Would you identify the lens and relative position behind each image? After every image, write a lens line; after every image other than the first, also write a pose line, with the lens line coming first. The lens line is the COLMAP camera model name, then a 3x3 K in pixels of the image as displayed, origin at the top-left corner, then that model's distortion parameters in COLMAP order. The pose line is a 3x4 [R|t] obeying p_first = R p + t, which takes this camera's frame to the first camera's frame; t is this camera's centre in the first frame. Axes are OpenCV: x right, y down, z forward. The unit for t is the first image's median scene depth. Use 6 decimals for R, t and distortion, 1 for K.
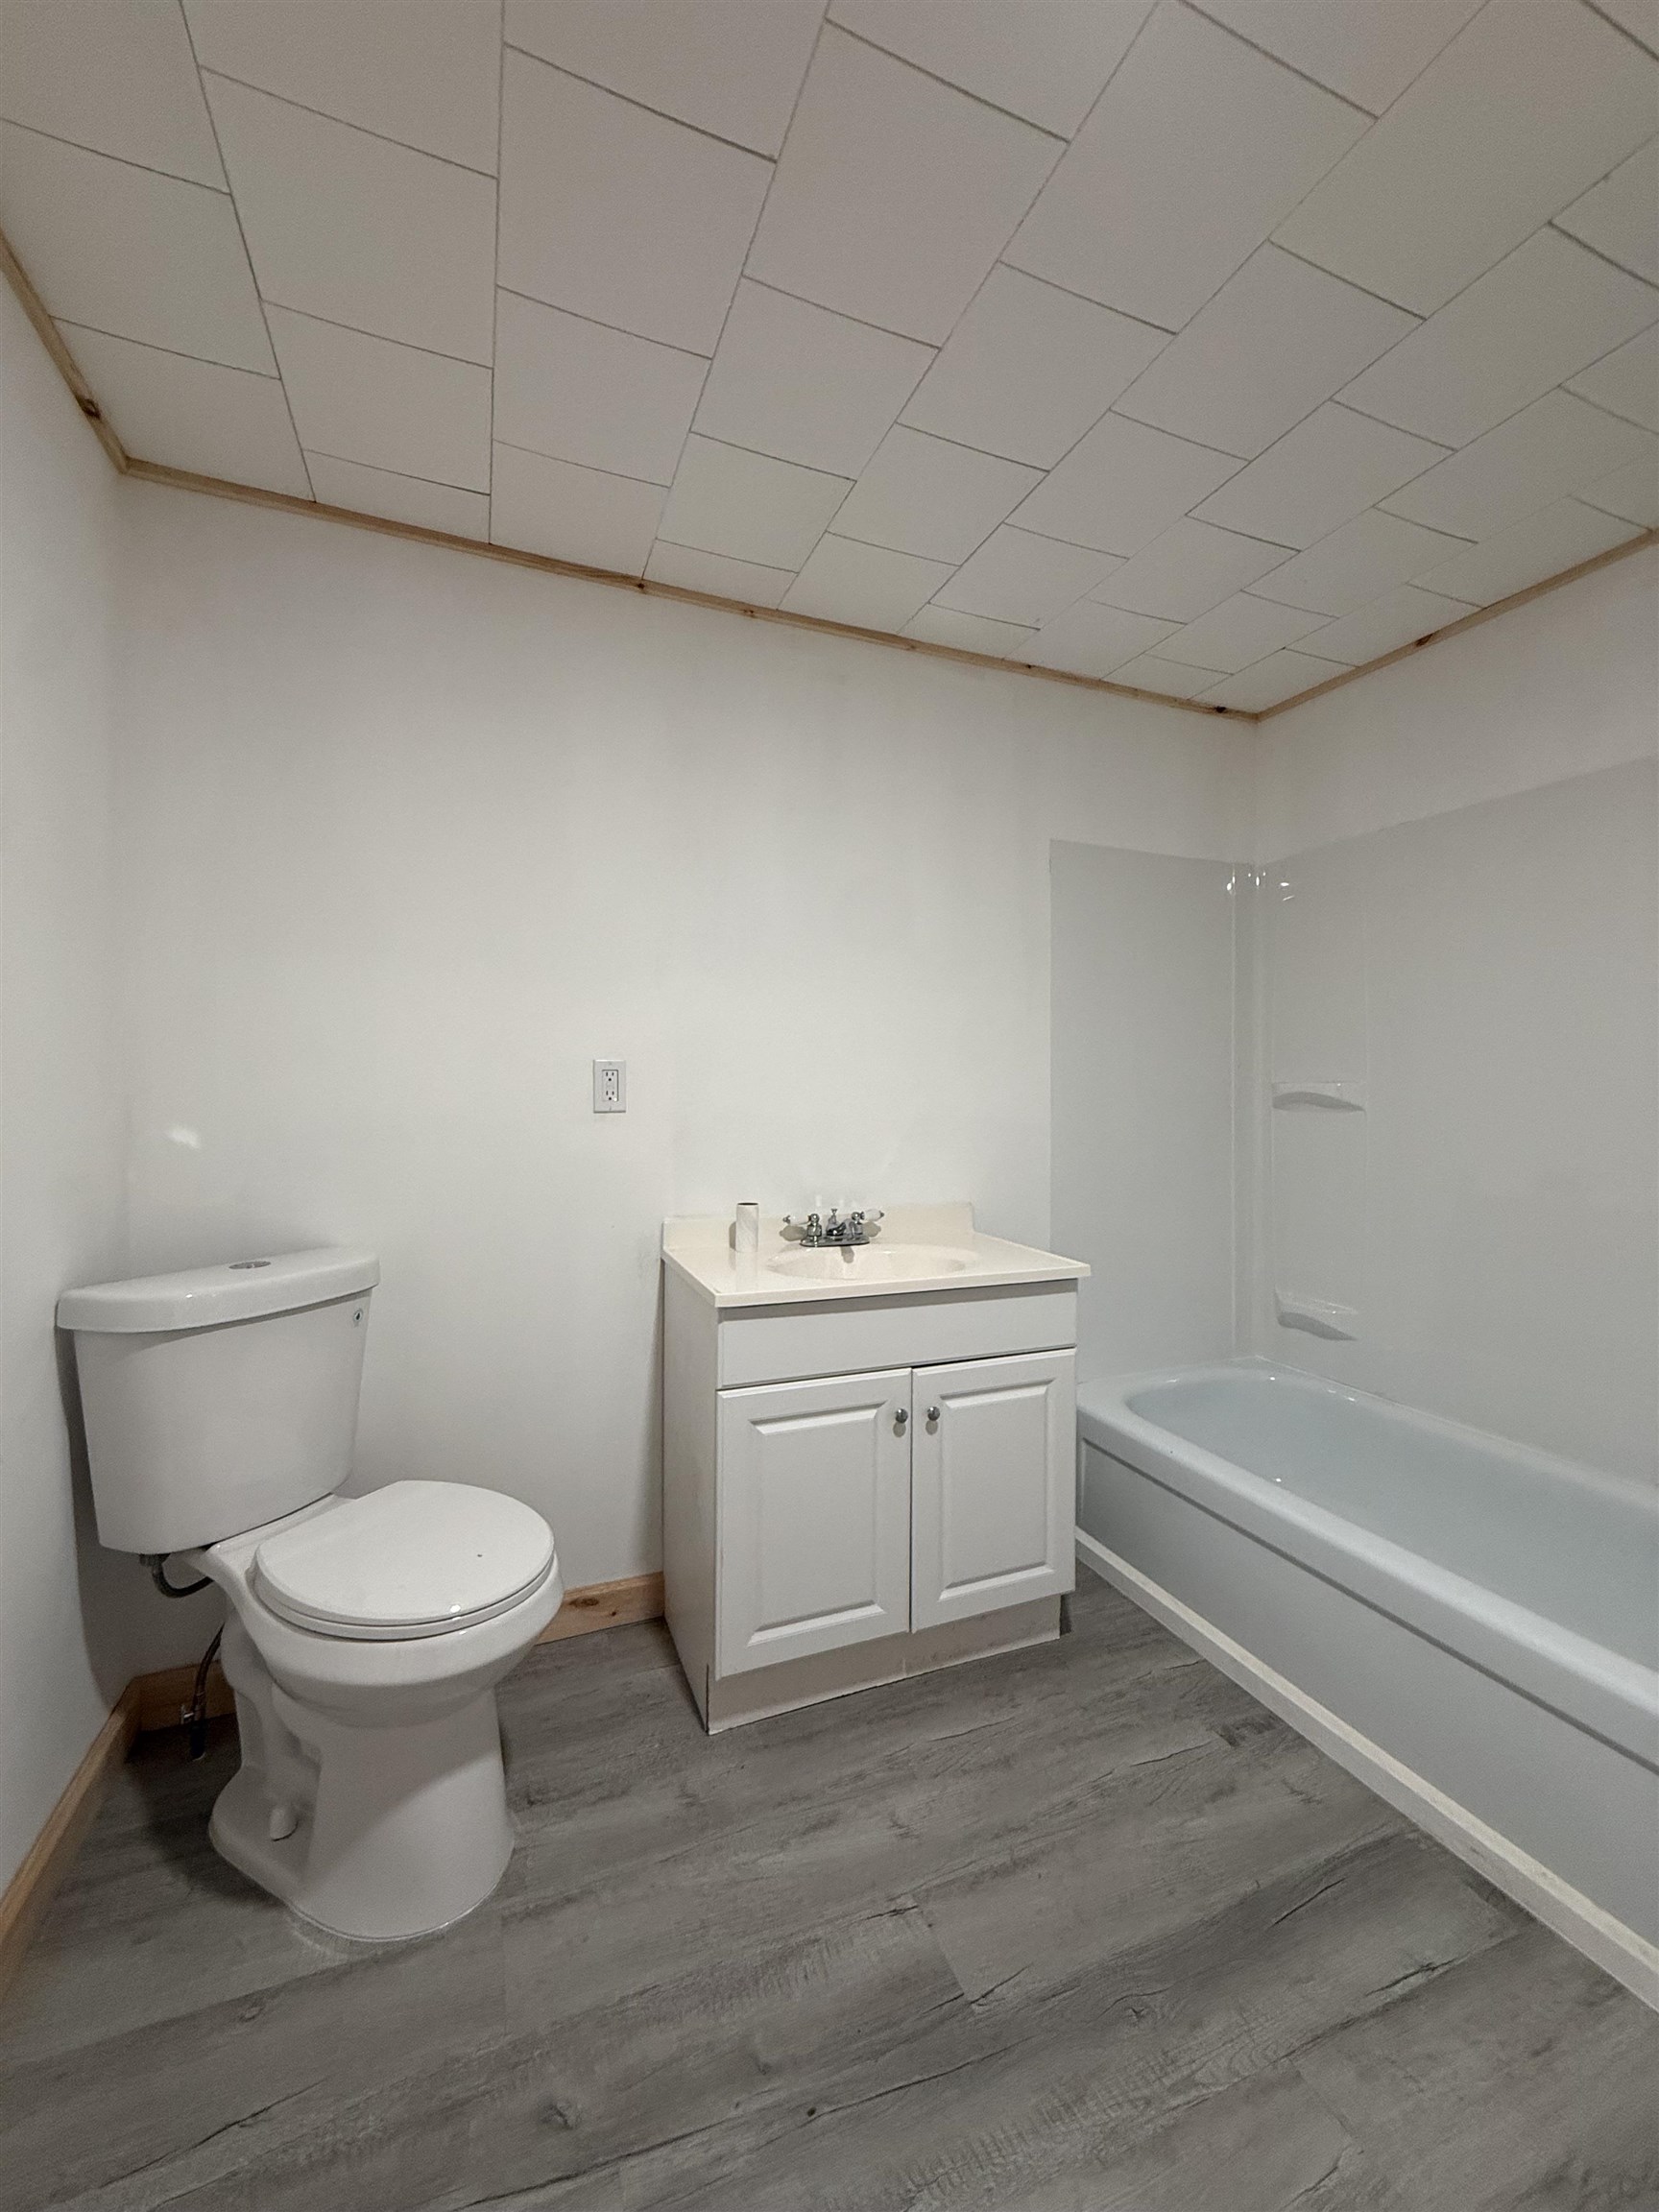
lens RADIAL K [[880.9, 0, 830.1], [0, 880.9, 1101.0], [0, 0, 1]] dist [0.000742, 0.000392]
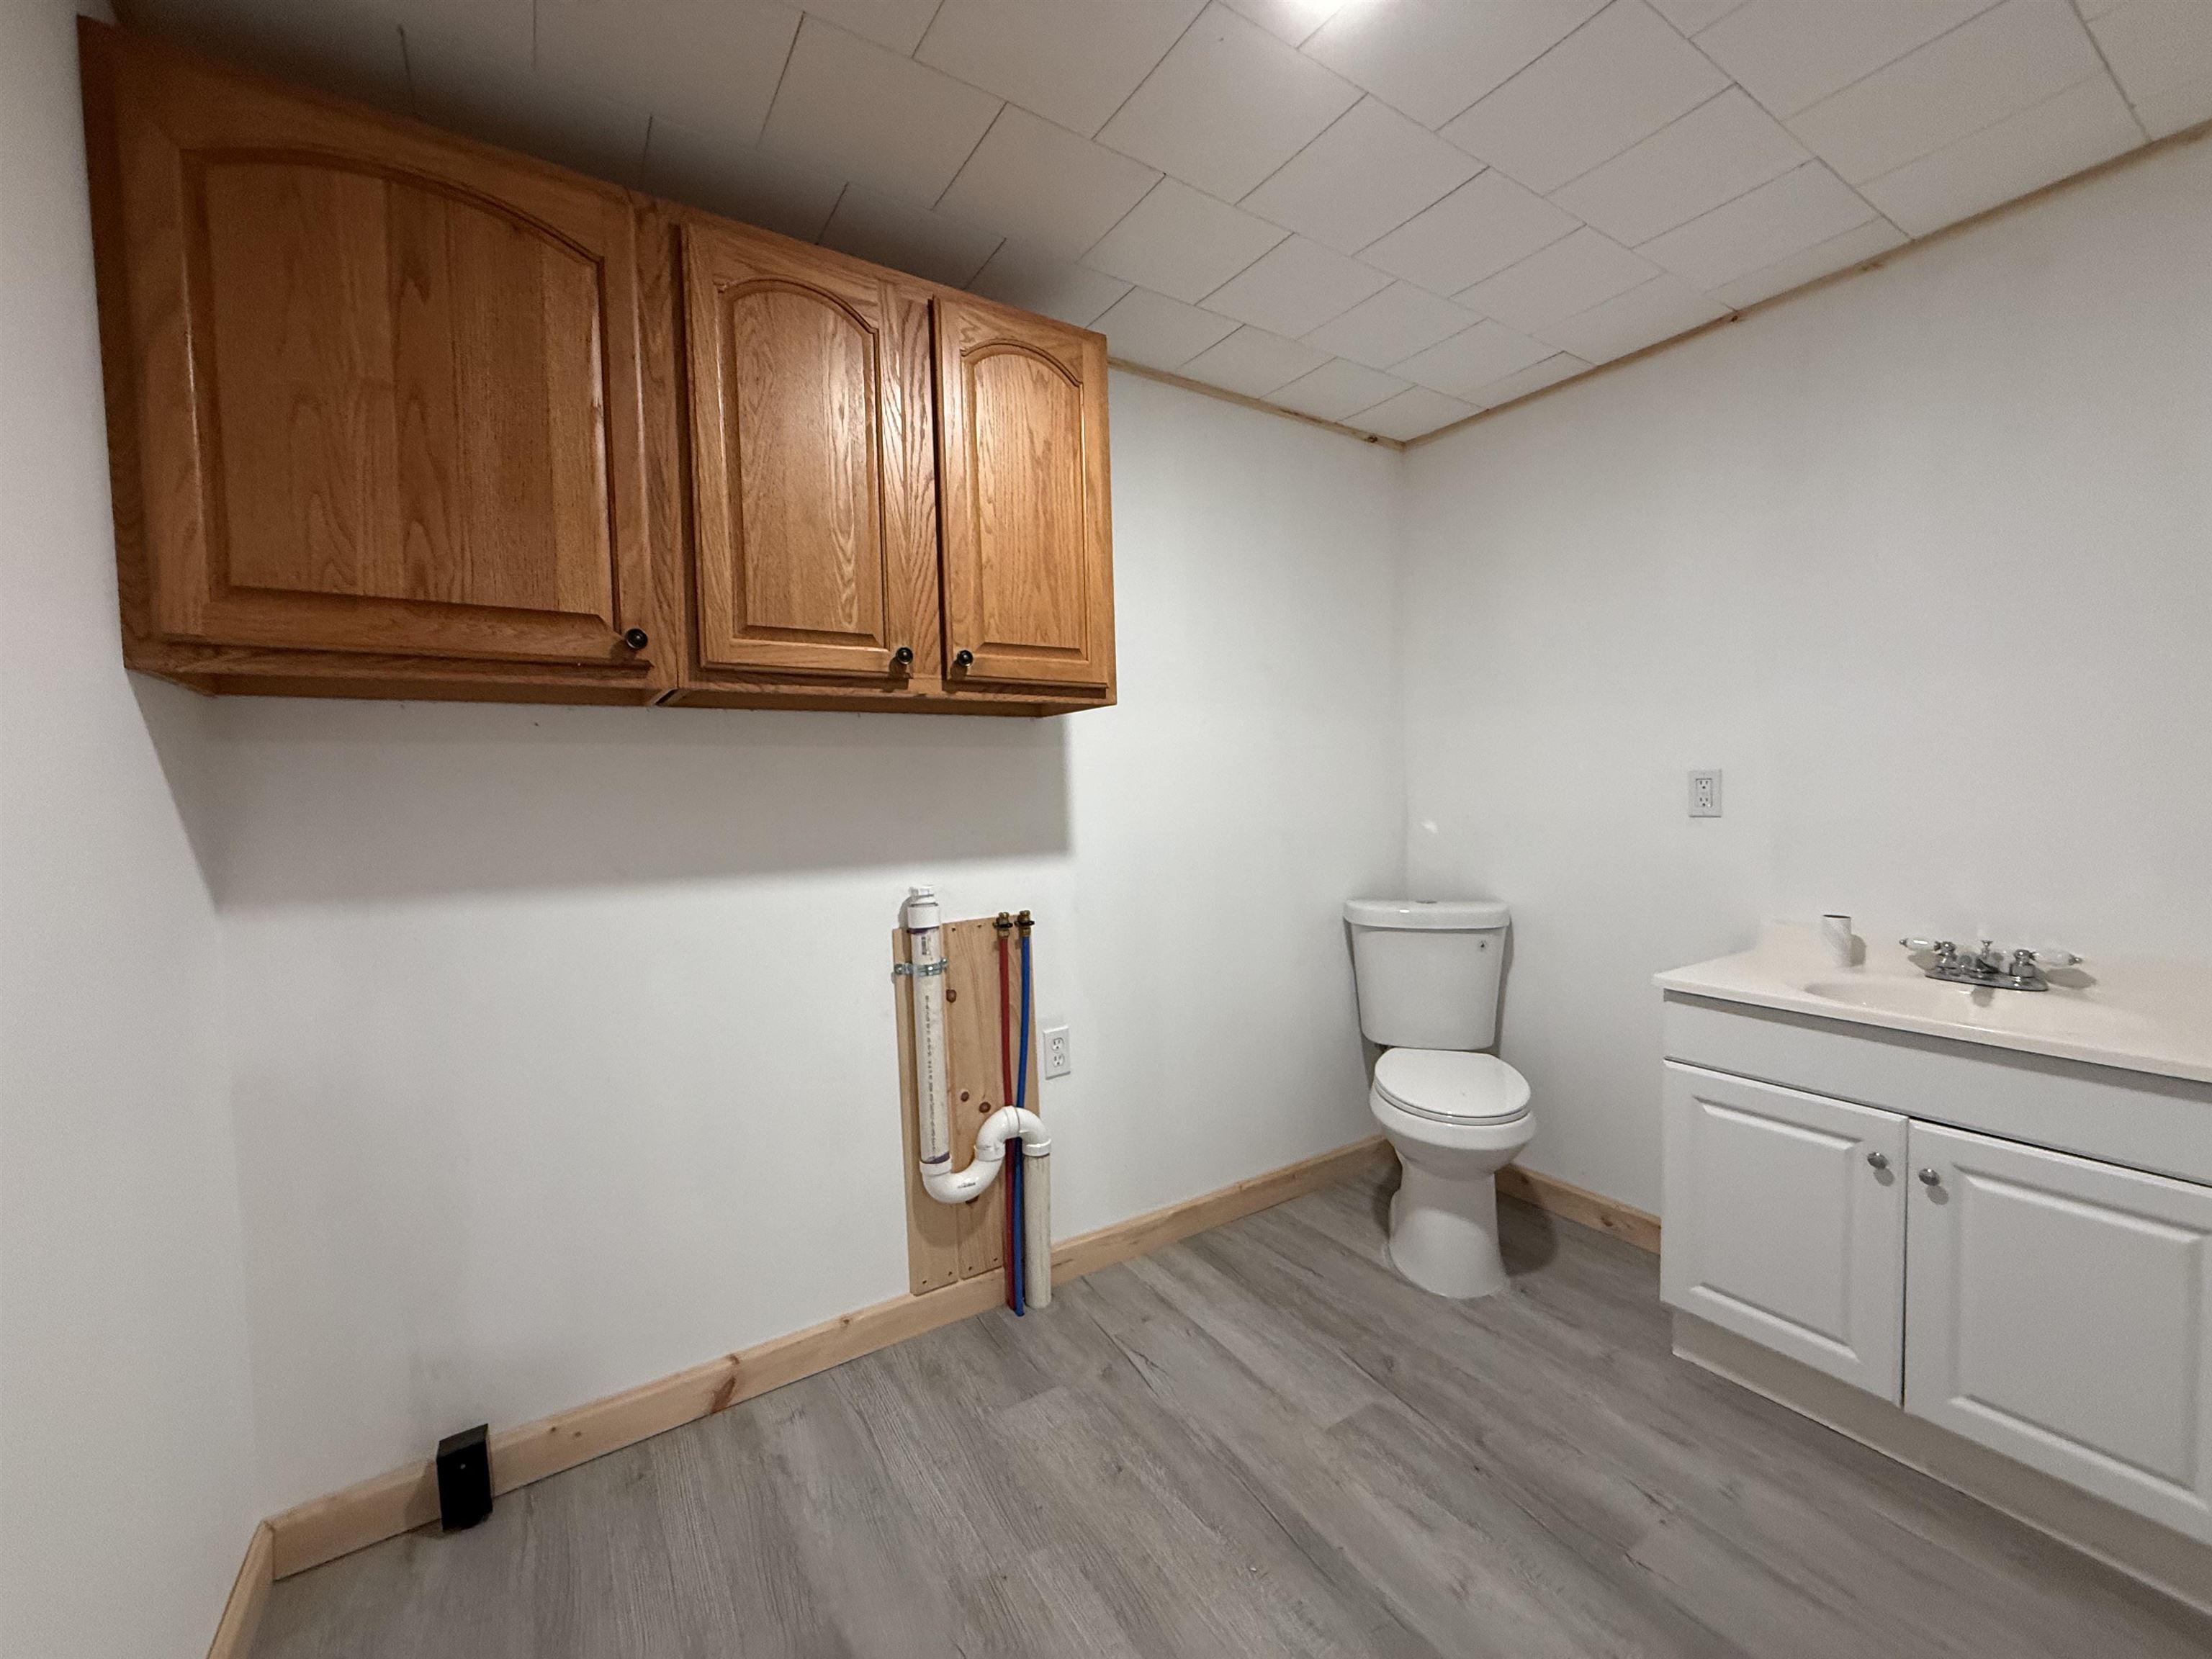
lens RADIAL K [[885.0, 0, 1098.7], [0, 885.0, 829.3], [0, 0, 1]] dist [0.002054, 0.000254]
pose [[0.184004, 0.038447, -0.982173, 0.903196], [0.014654, 0.999016, 0.041852, -0.037585], [0.982816, -0.022094, 0.183259, 0.055489]]
